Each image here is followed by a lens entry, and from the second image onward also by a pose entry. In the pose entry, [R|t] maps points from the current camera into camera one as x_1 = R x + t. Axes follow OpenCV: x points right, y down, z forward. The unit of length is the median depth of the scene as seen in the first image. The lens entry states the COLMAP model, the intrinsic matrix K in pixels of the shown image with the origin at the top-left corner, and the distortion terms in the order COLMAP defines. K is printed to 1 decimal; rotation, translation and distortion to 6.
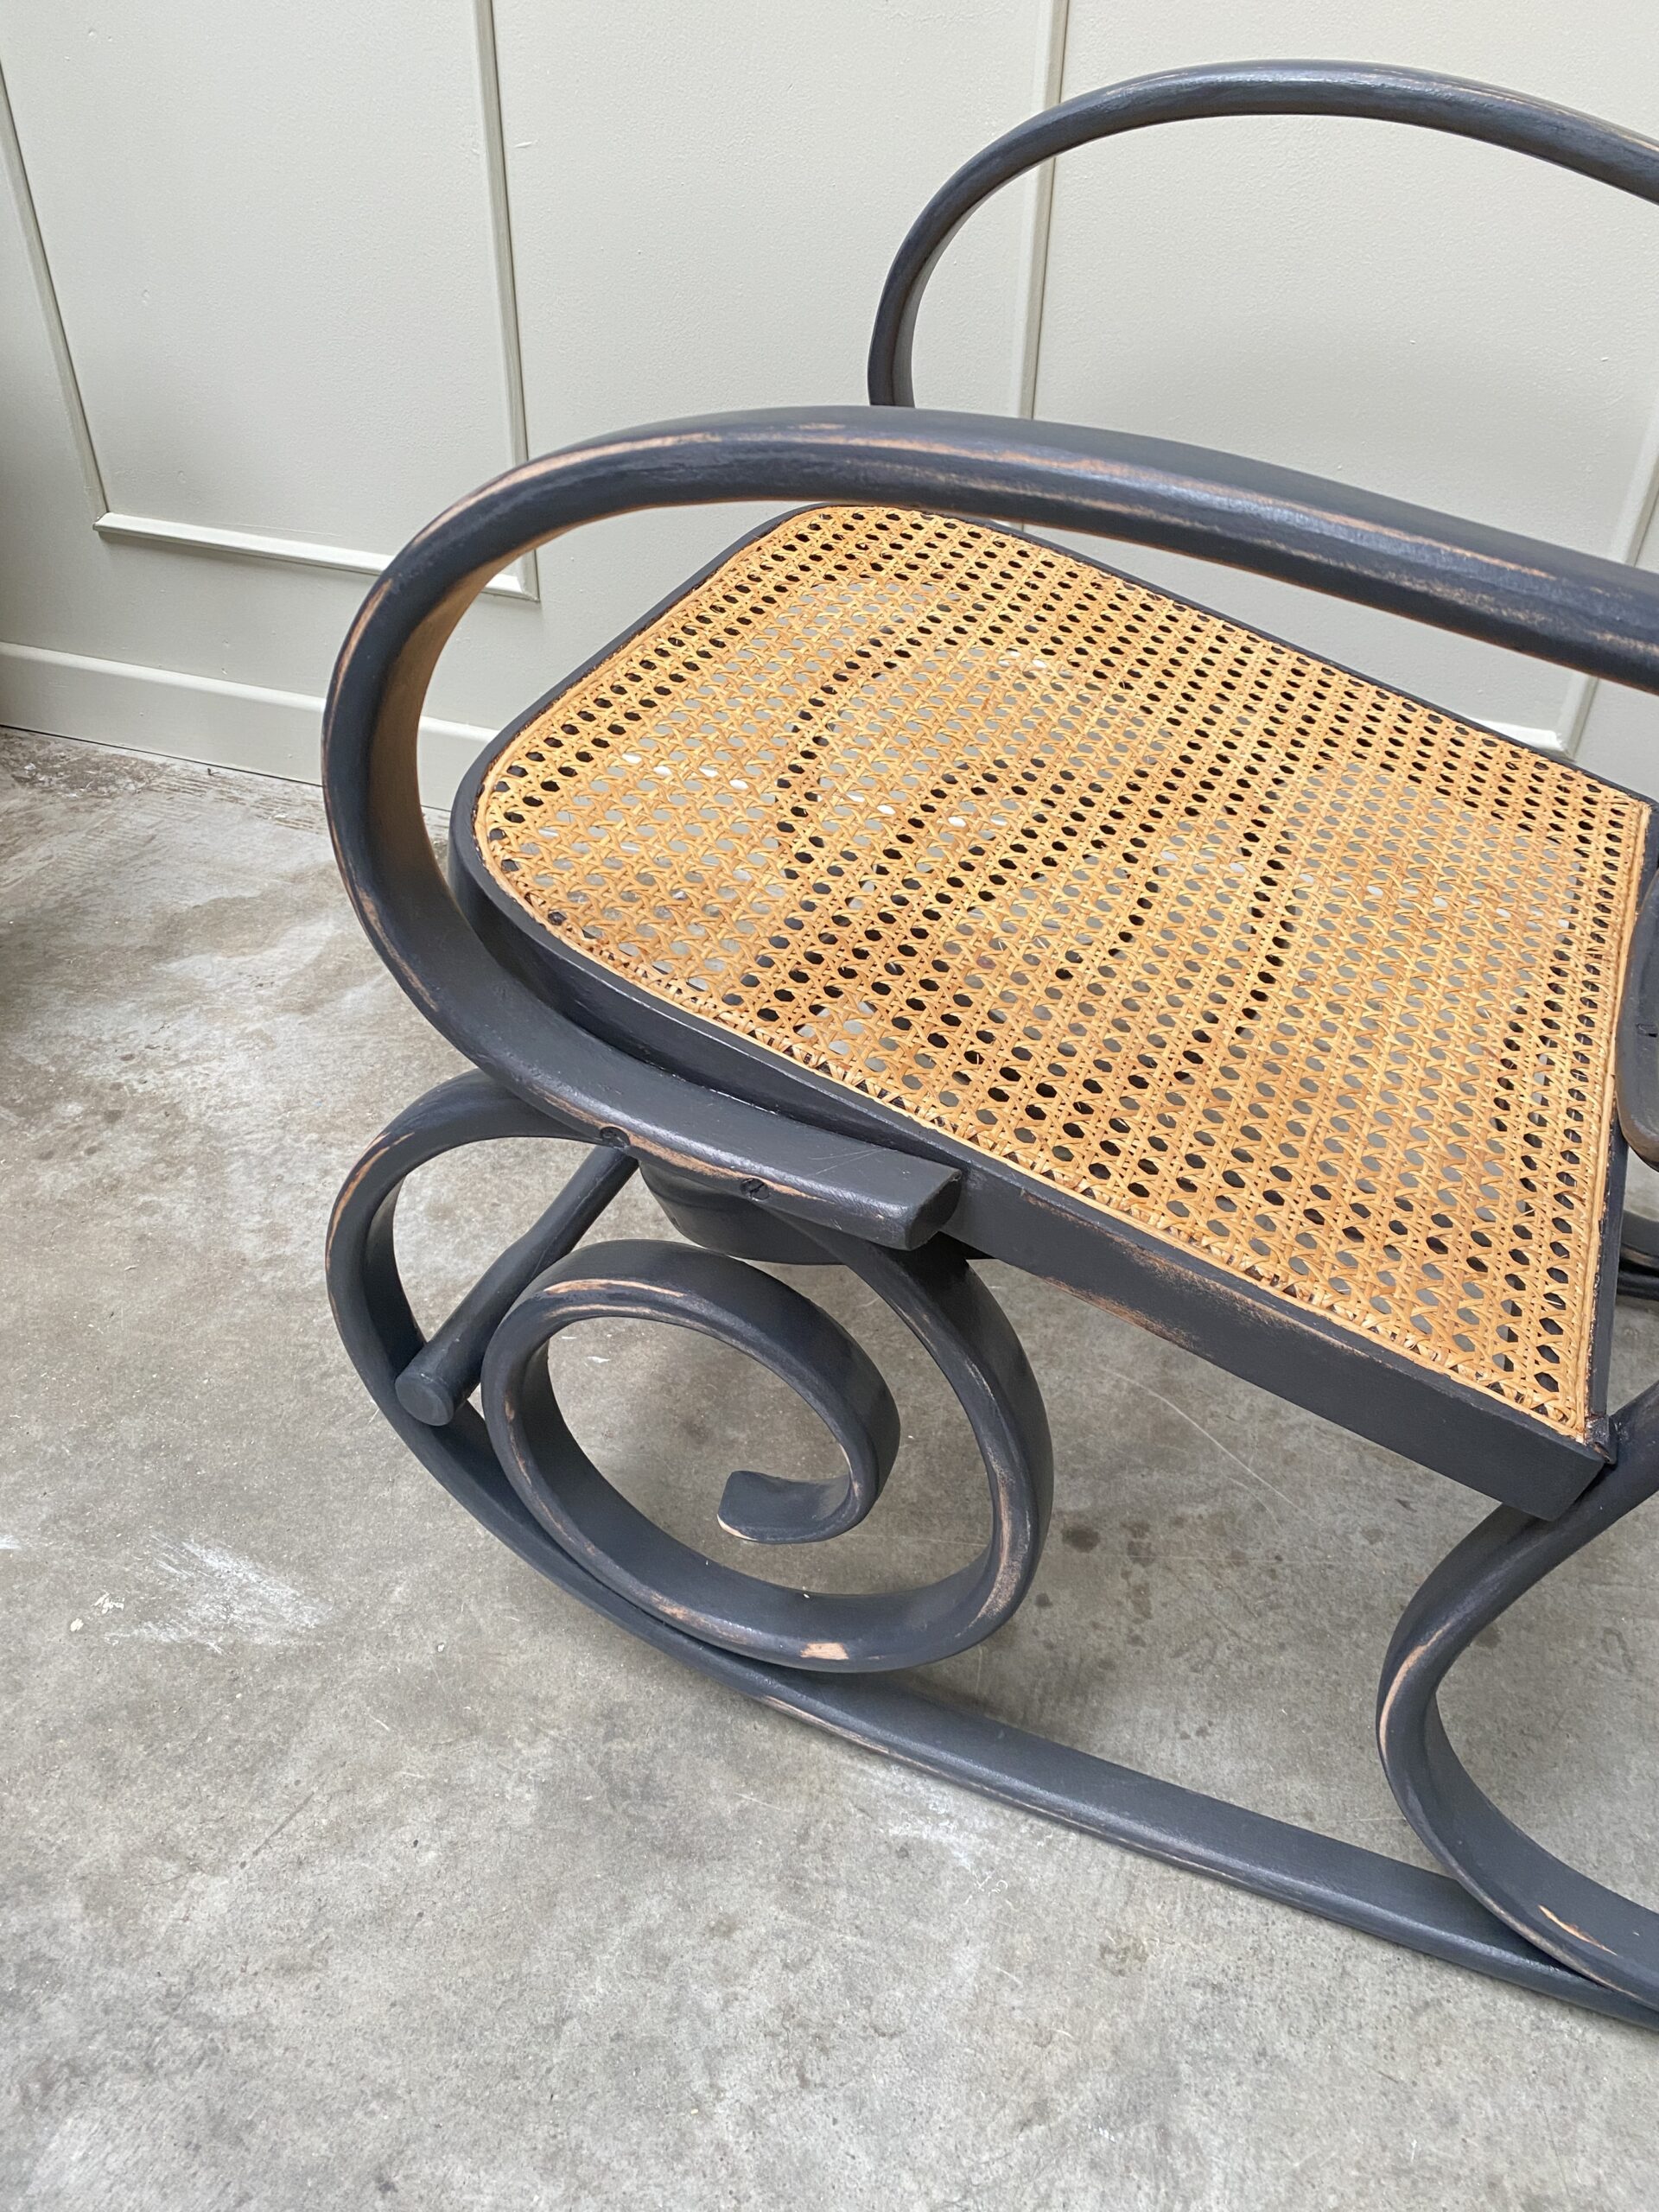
lens RADIAL K [[1687.2, 0, 843.6], [0, 1687.2, 1097.2], [0, 0, 1]] dist [0.008363, 0.002030]
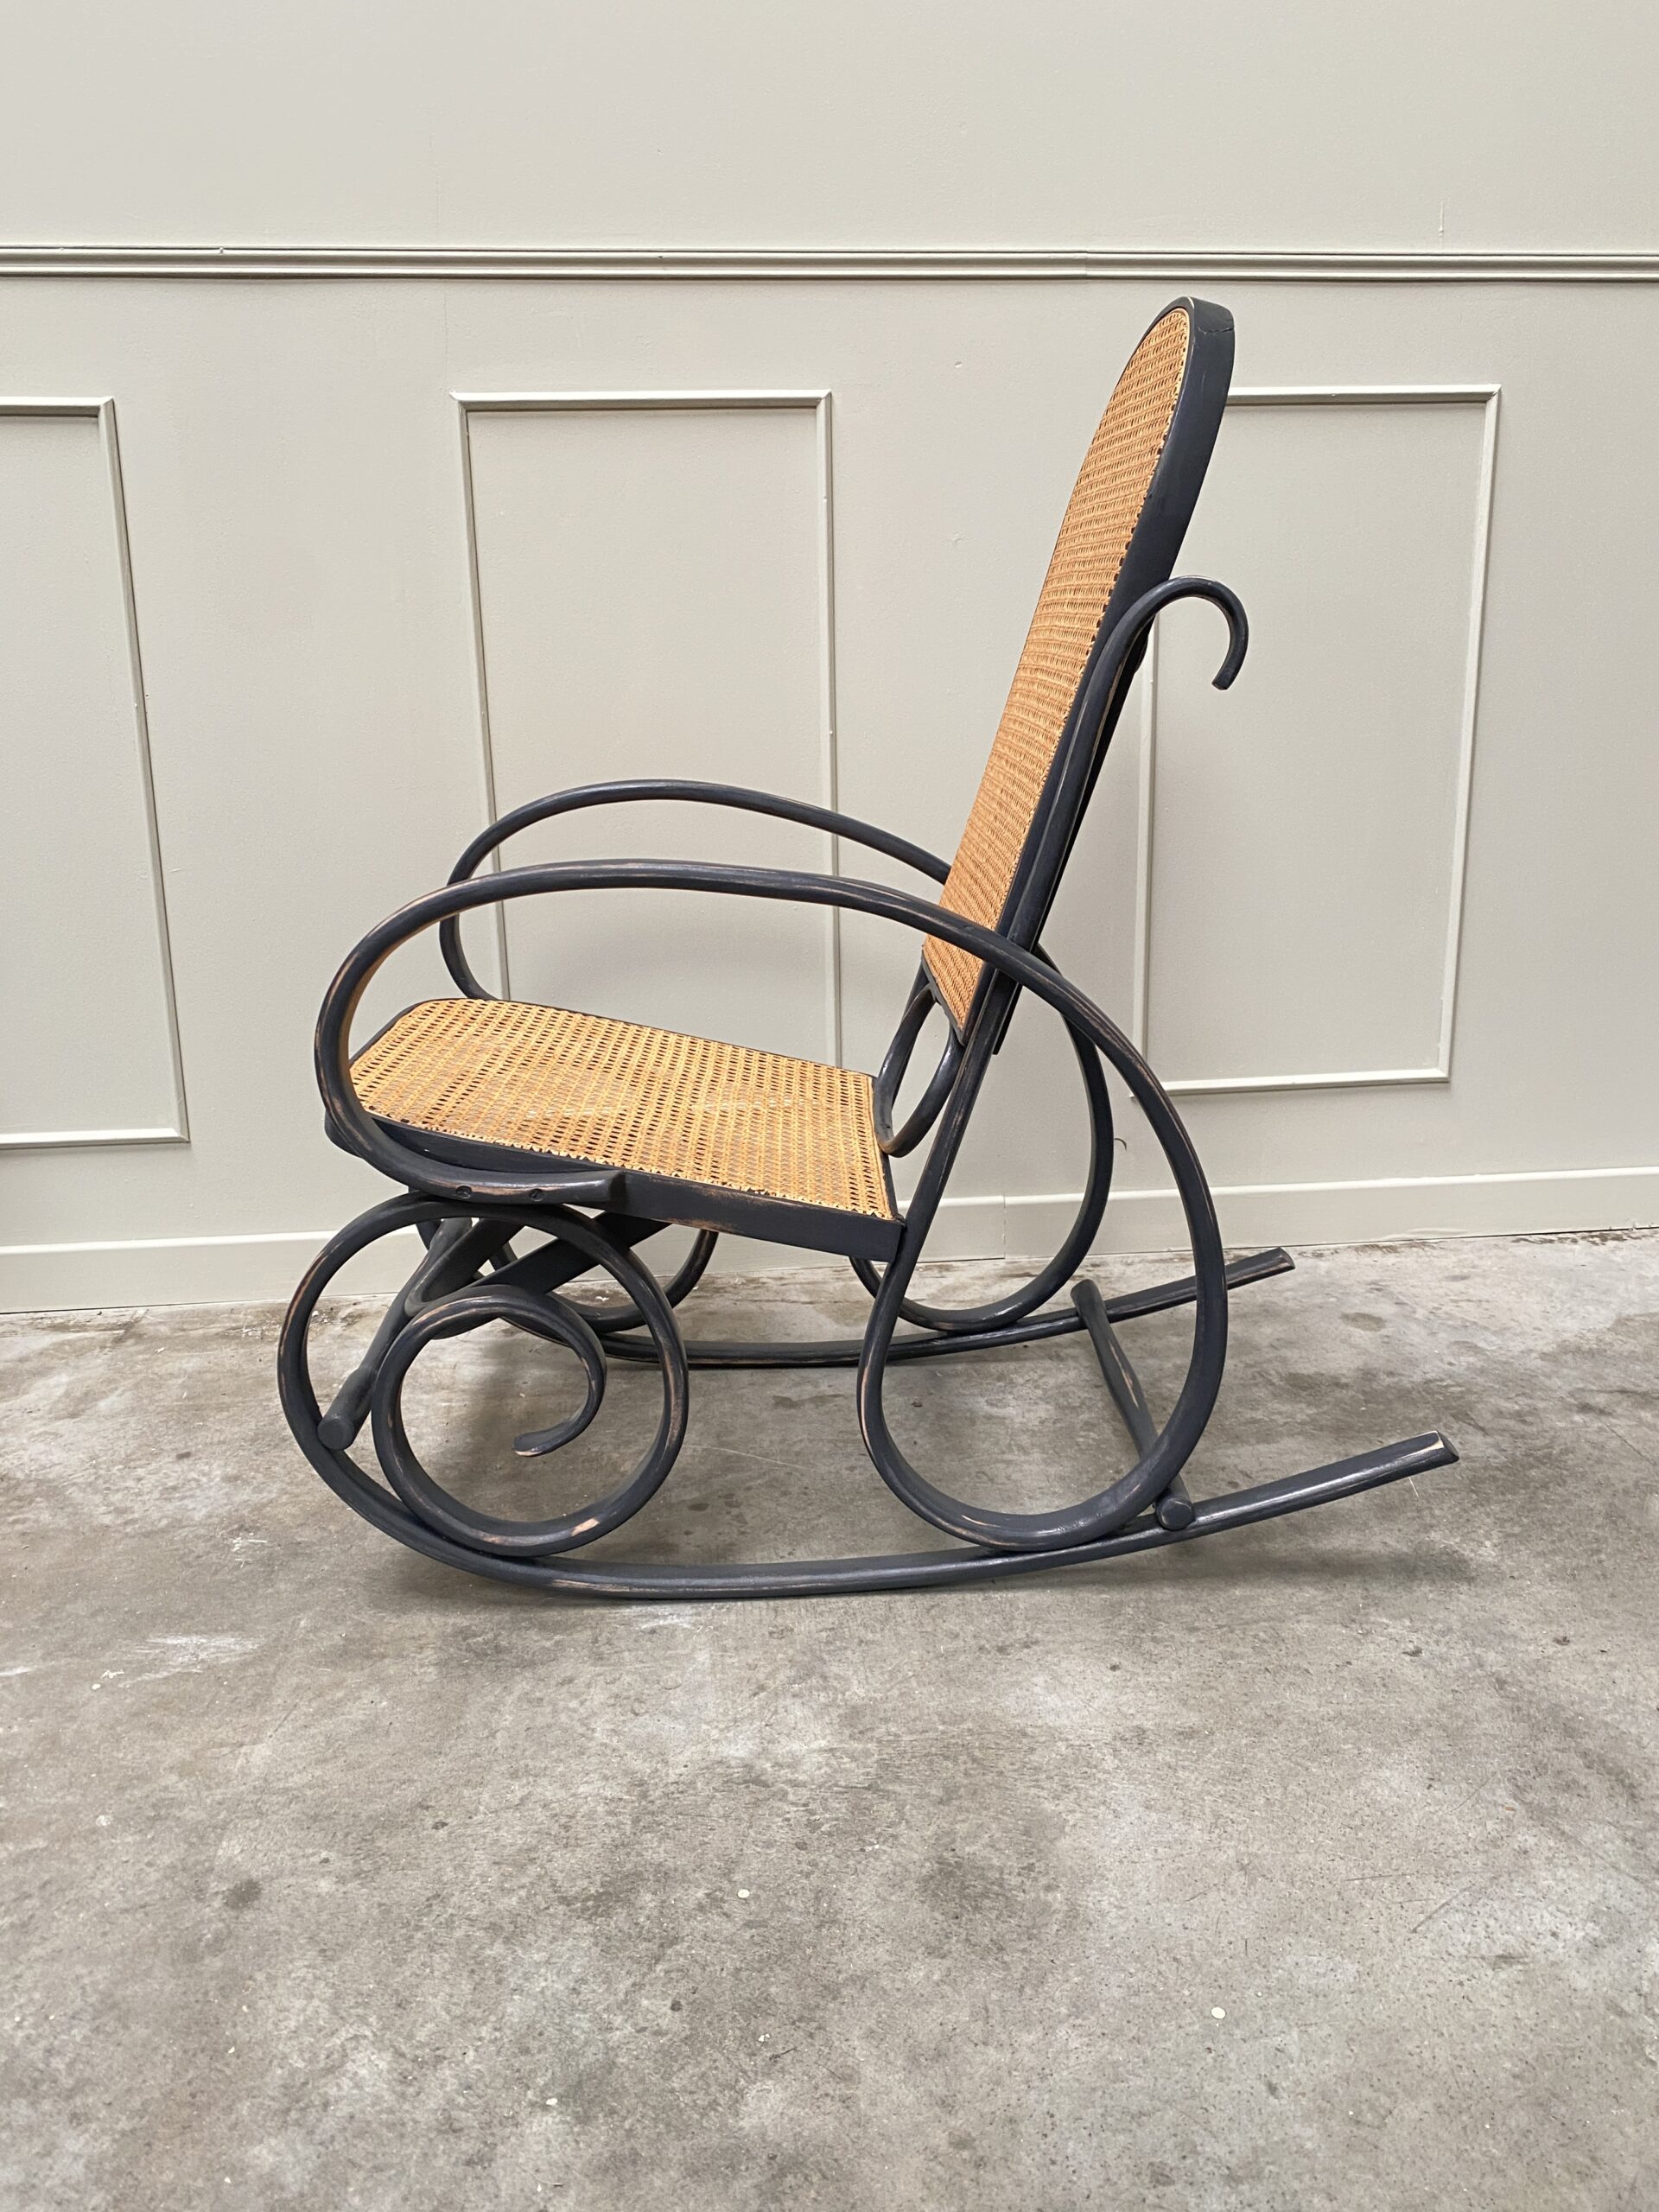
lens RADIAL K [[1683.2, 0, 822.0], [0, 1683.2, 1101.6], [0, 0, 1]] dist [0.005670, 0.010061]
pose [[0.916638, -0.142123, 0.373599, -0.276825], [0.279597, 0.895923, -0.345177, 0.439276], [-0.285659, 0.420860, 0.860974, -0.584874]]
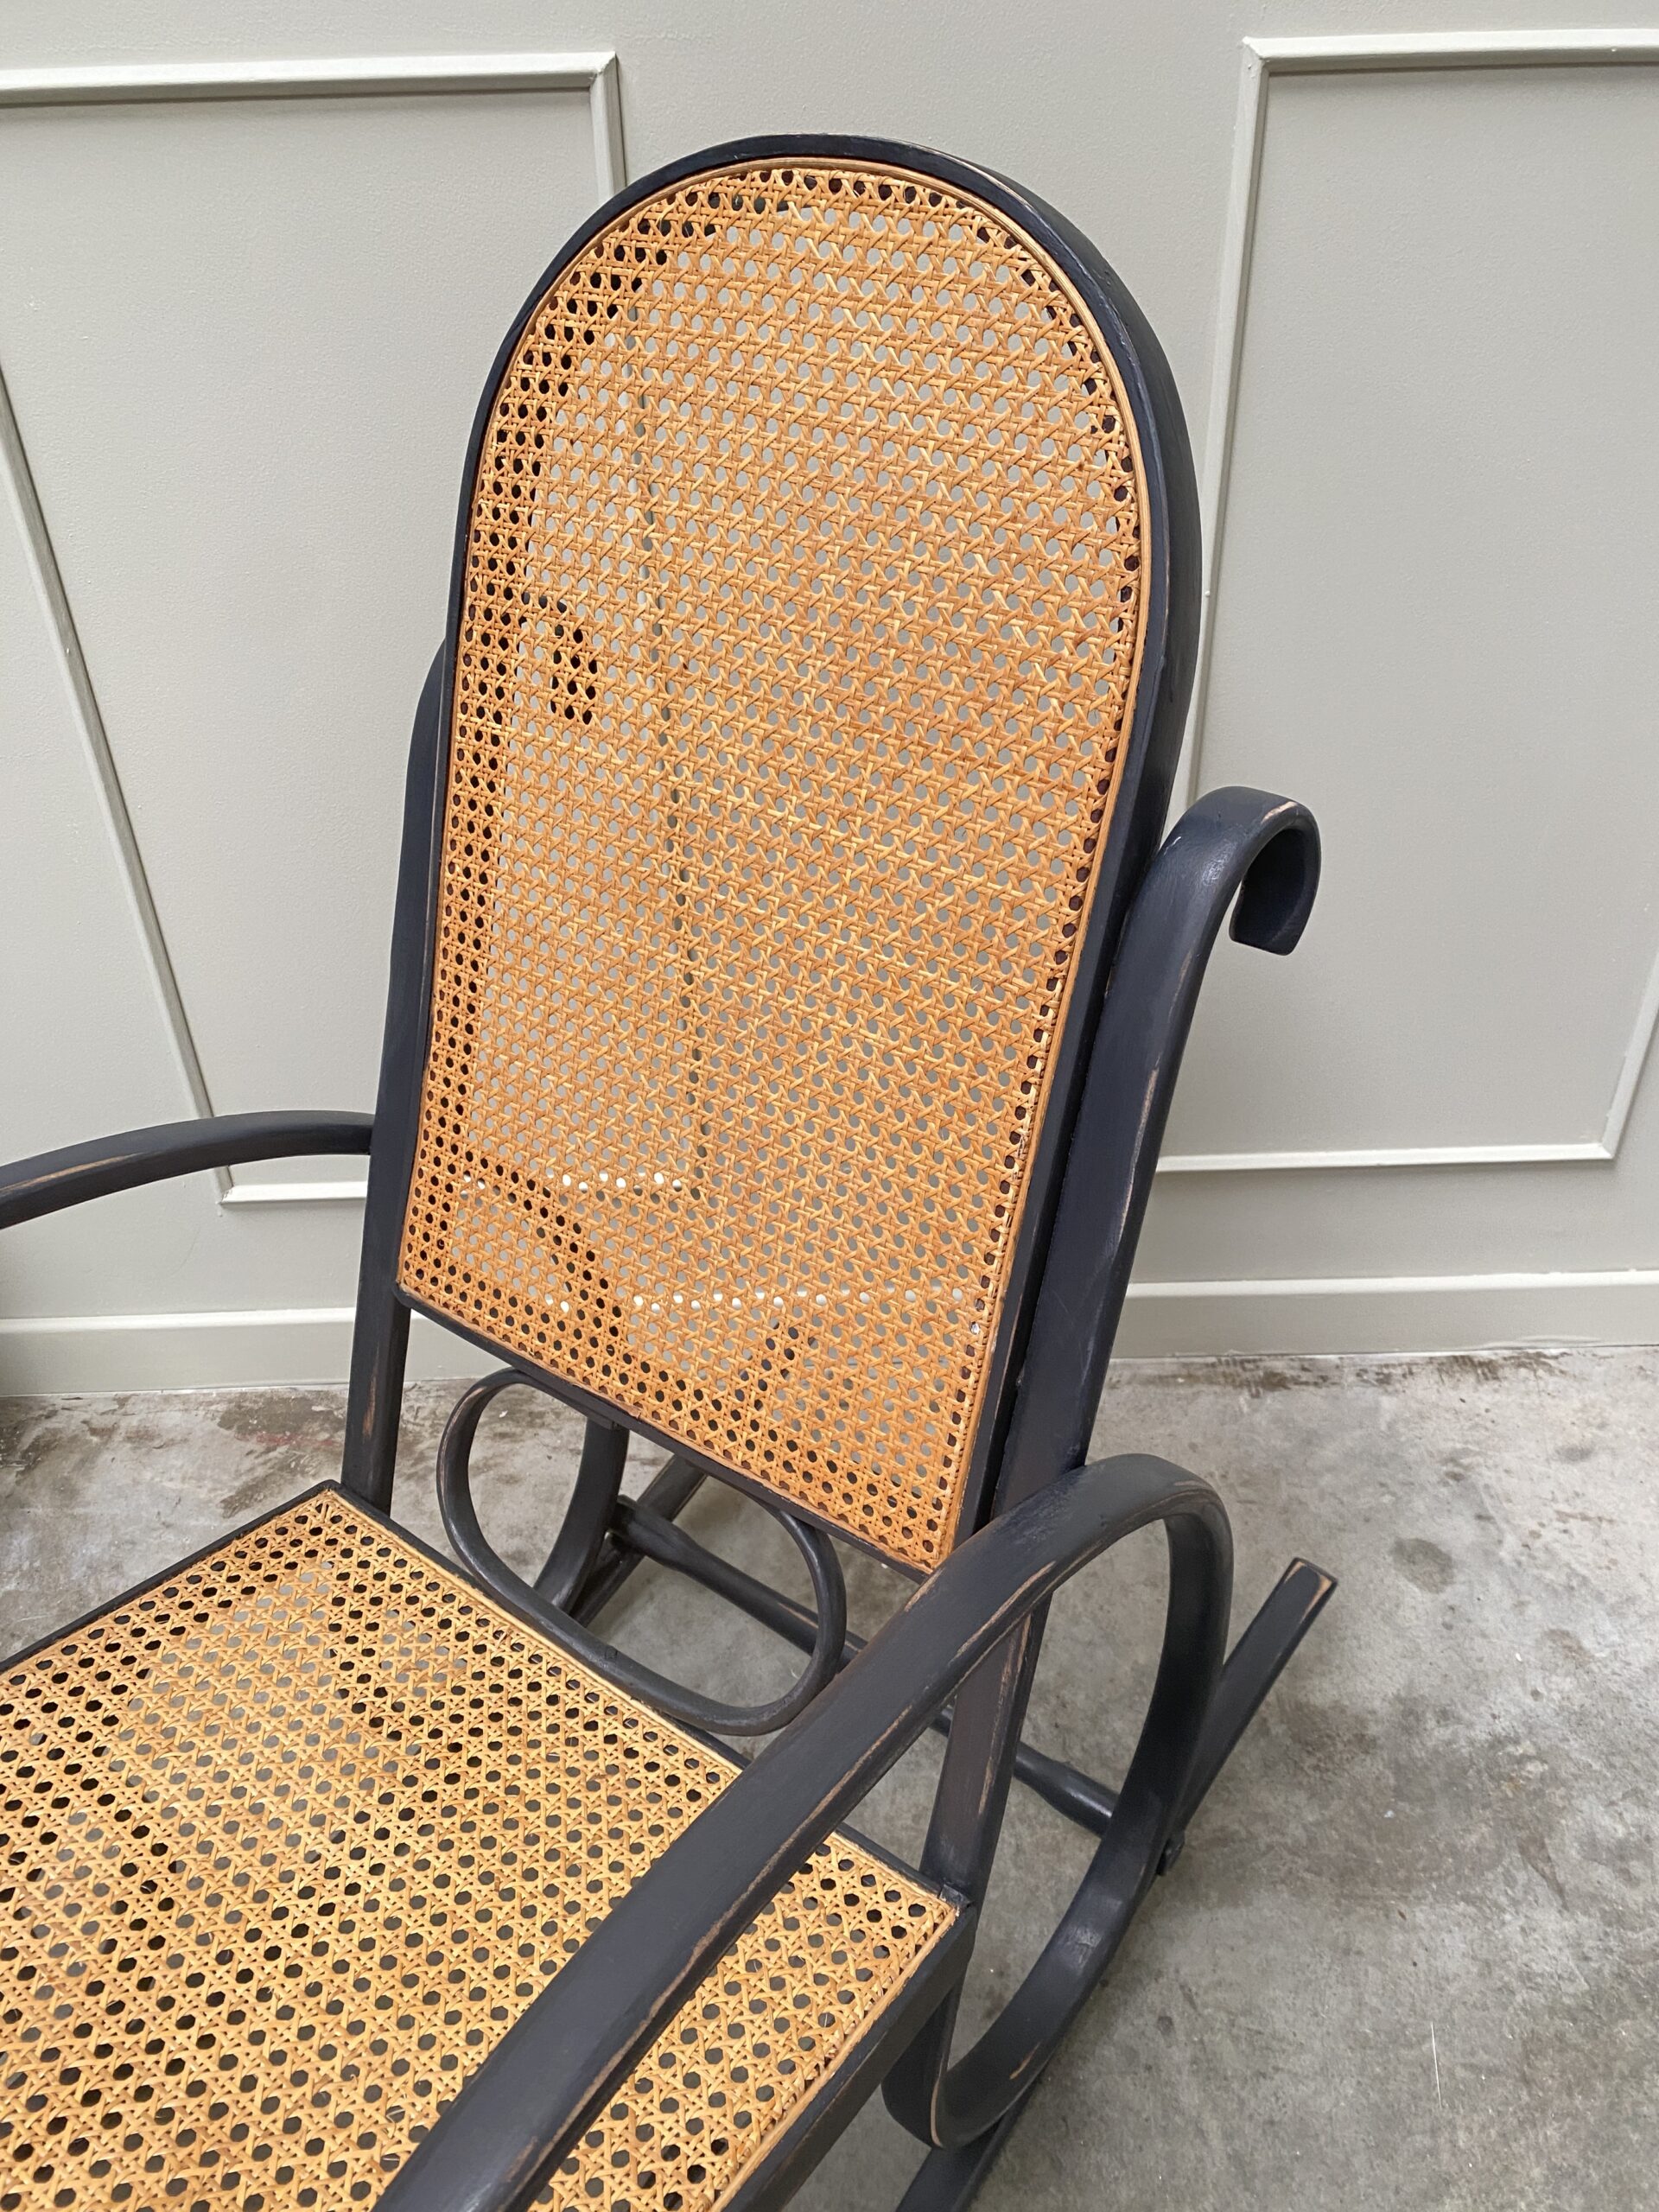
lens RADIAL K [[1684.3, 0, 829.4], [0, 1684.3, 1098.0], [0, 0, 1]] dist [0.002746, 0.003207]
pose [[0.943665, -0.220574, 0.246665, 0.246820], [0.236498, 0.970945, -0.036525, -0.214600], [-0.231442, 0.092803, 0.968412, -0.246031]]
